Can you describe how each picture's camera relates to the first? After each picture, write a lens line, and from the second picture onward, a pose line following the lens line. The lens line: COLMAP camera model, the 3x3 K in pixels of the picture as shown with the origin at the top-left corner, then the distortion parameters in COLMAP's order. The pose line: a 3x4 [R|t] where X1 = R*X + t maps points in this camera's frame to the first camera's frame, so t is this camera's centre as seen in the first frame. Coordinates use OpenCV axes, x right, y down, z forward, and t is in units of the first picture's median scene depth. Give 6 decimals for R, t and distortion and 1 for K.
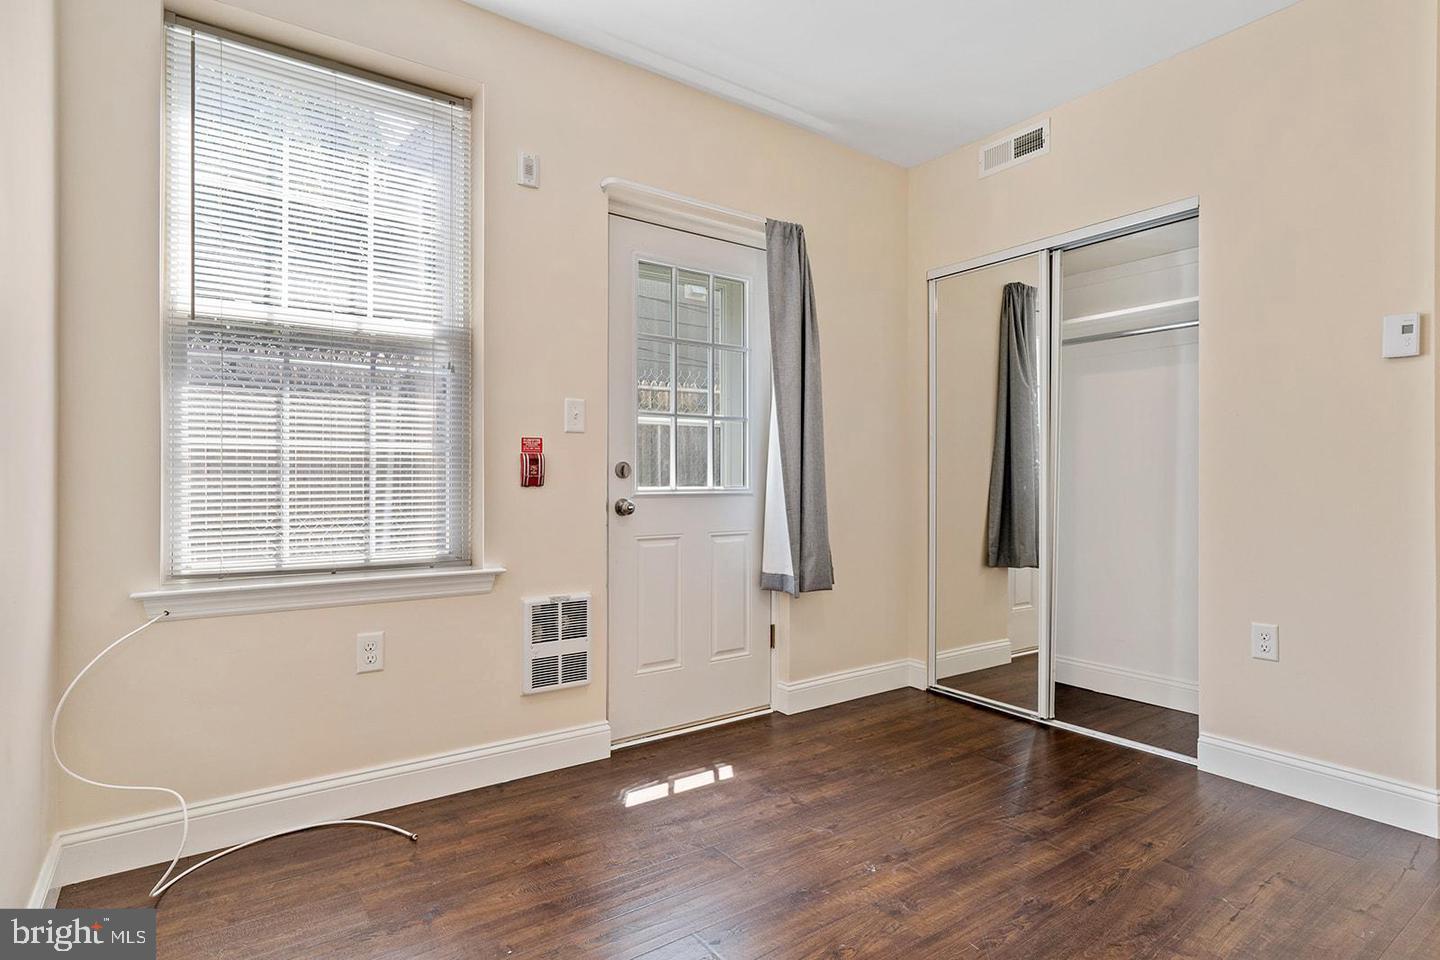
lens RADIAL K [[746.8, 0, 724.0], [0, 746.8, 481.3], [0, 0, 1]] dist [-0.005878, 0.003870]
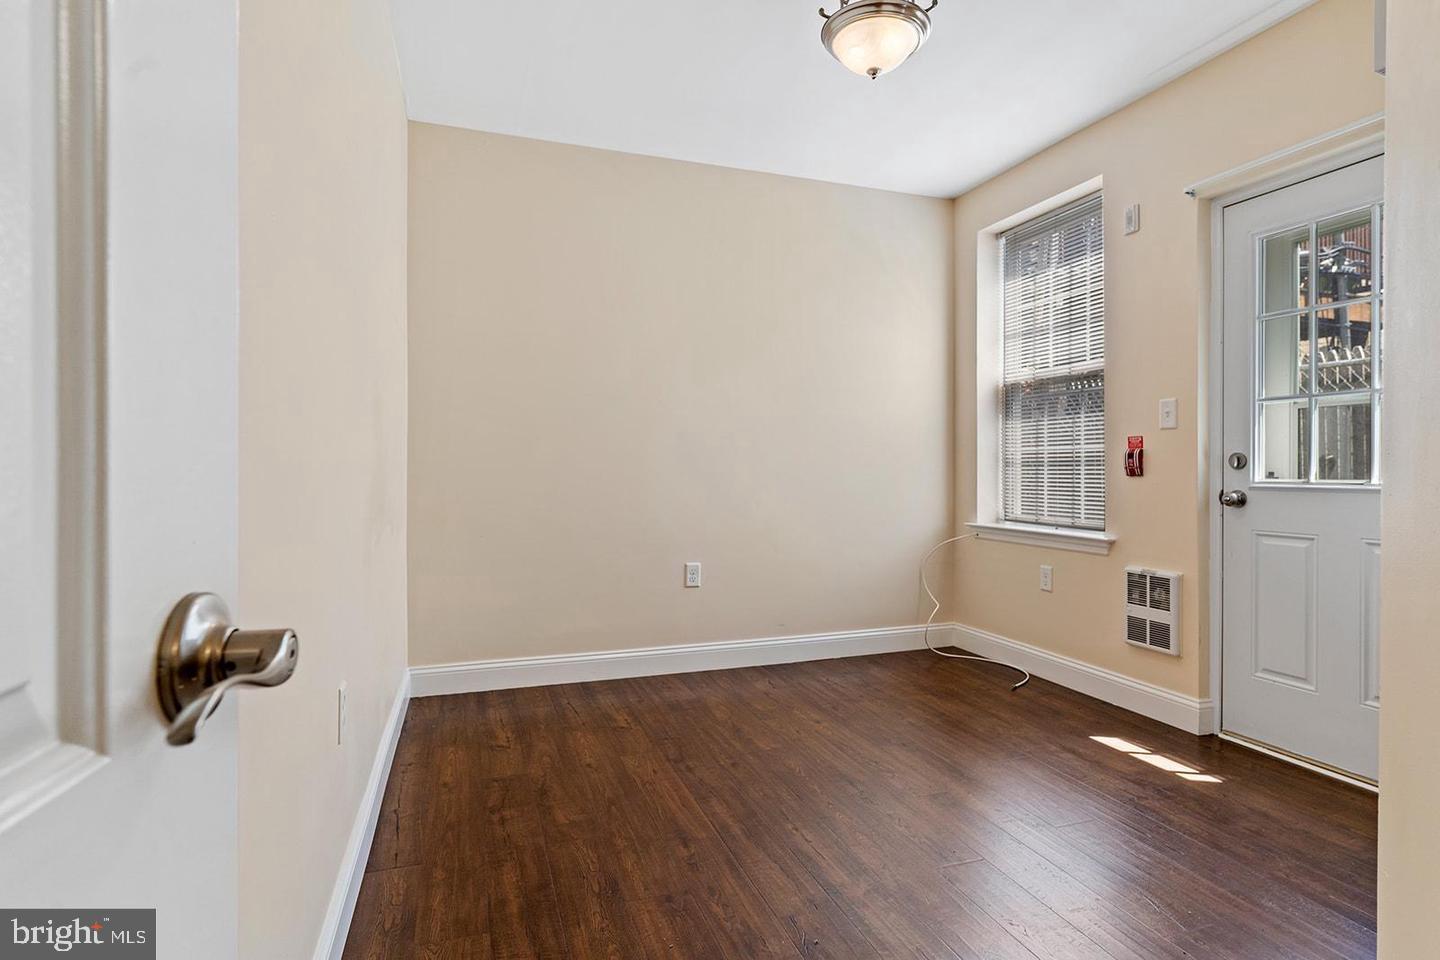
lens RADIAL K [[746.8, 0, 722.6], [0, 746.8, 474.0], [0, 0, 1]] dist [-0.005878, 0.003870]
pose [[-0.278925, 0.008242, -0.960278, 1.105203], [-0.002705, 0.999952, 0.009368, -0.006070], [0.960309, 0.005211, -0.278889, 0.690044]]
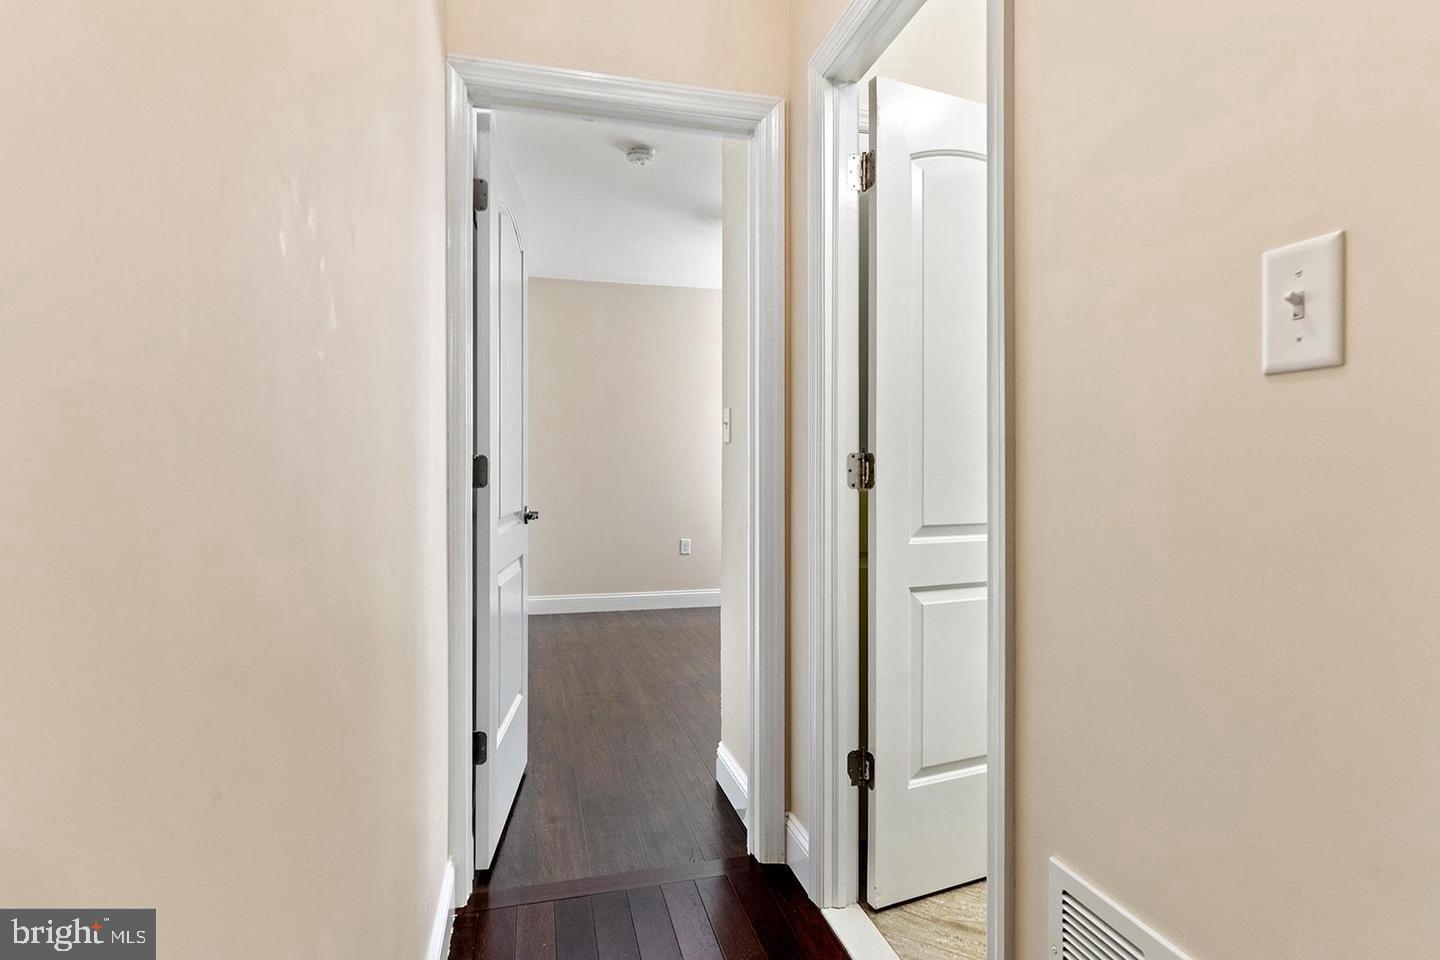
lens RADIAL K [[746.8, 0, 721.5], [0, 746.8, 476.2], [0, 0, 1]] dist [-0.005878, 0.003870]
pose [[-0.360400, 0.006339, -0.932776, 1.873076], [-0.001389, 0.999972, 0.007332, -0.032915], [0.932797, 0.003938, -0.360381, 1.186206]]
